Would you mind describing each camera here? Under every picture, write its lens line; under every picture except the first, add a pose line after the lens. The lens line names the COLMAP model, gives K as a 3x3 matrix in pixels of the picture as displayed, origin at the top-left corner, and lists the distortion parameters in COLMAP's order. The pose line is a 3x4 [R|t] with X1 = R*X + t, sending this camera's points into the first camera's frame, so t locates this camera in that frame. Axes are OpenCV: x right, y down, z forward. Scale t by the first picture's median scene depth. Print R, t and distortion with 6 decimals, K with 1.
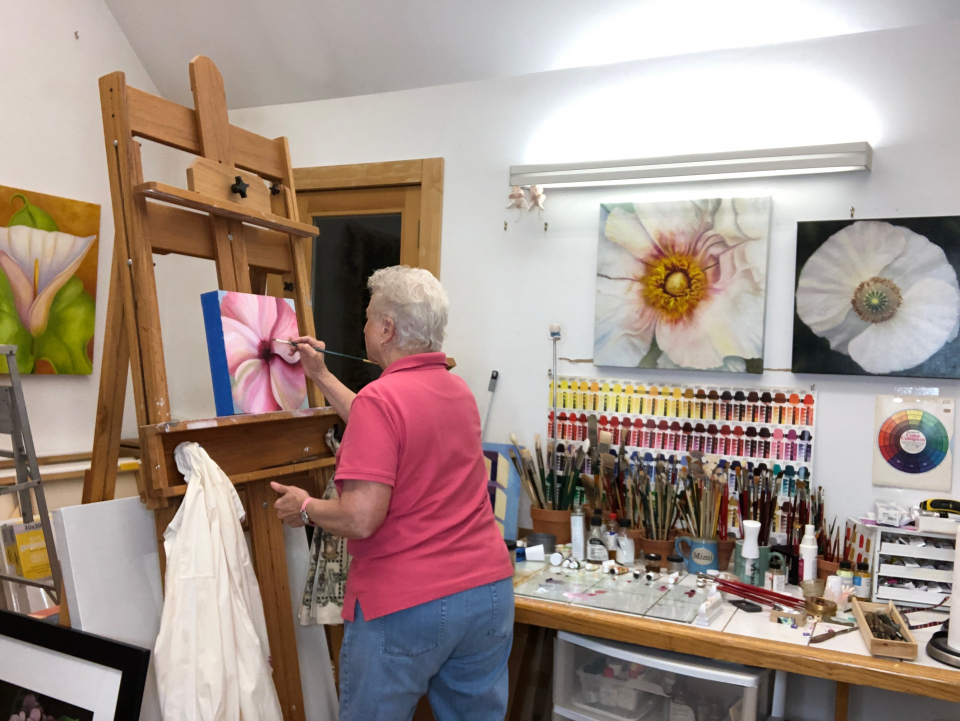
lens RADIAL K [[882.9, 0, 481.0], [0, 882.9, 361.1], [0, 0, 1]] dist [0.020916, 0.000000]
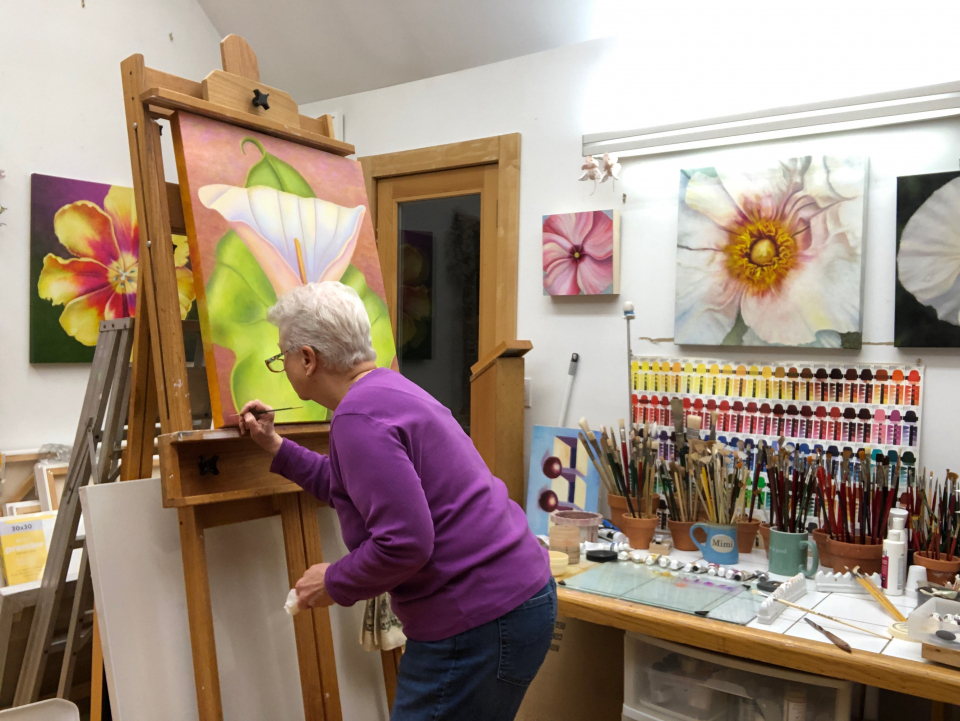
lens RADIAL K [[882.9, 0, 478.3], [0, 882.9, 362.2], [0, 0, 1]] dist [0.020916, 0.000000]
pose [[0.985007, -0.016763, -0.171696, 0.088052], [0.018551, 0.999789, 0.008812, 0.012723], [0.171512, -0.011865, 0.985111, 0.048680]]
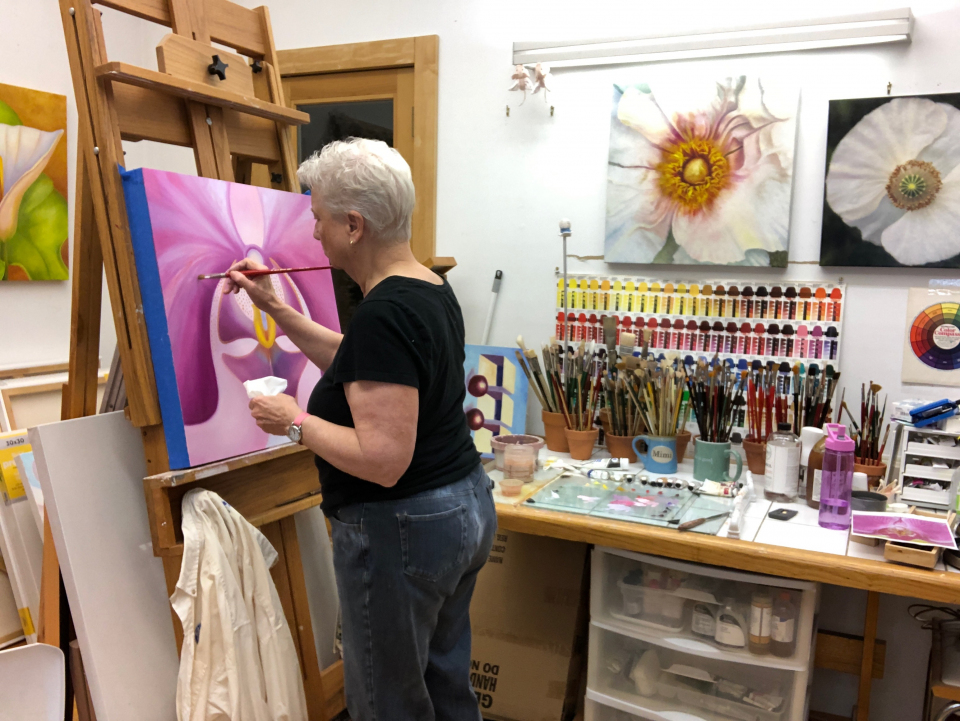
lens RADIAL K [[882.9, 0, 482.0], [0, 882.9, 367.7], [0, 0, 1]] dist [0.020916, 0.000000]
pose [[0.999769, -0.017166, 0.012956, -0.018033], [0.015509, 0.992813, 0.118664, 0.003368], [-0.014900, -0.118436, 0.992850, 0.060888]]
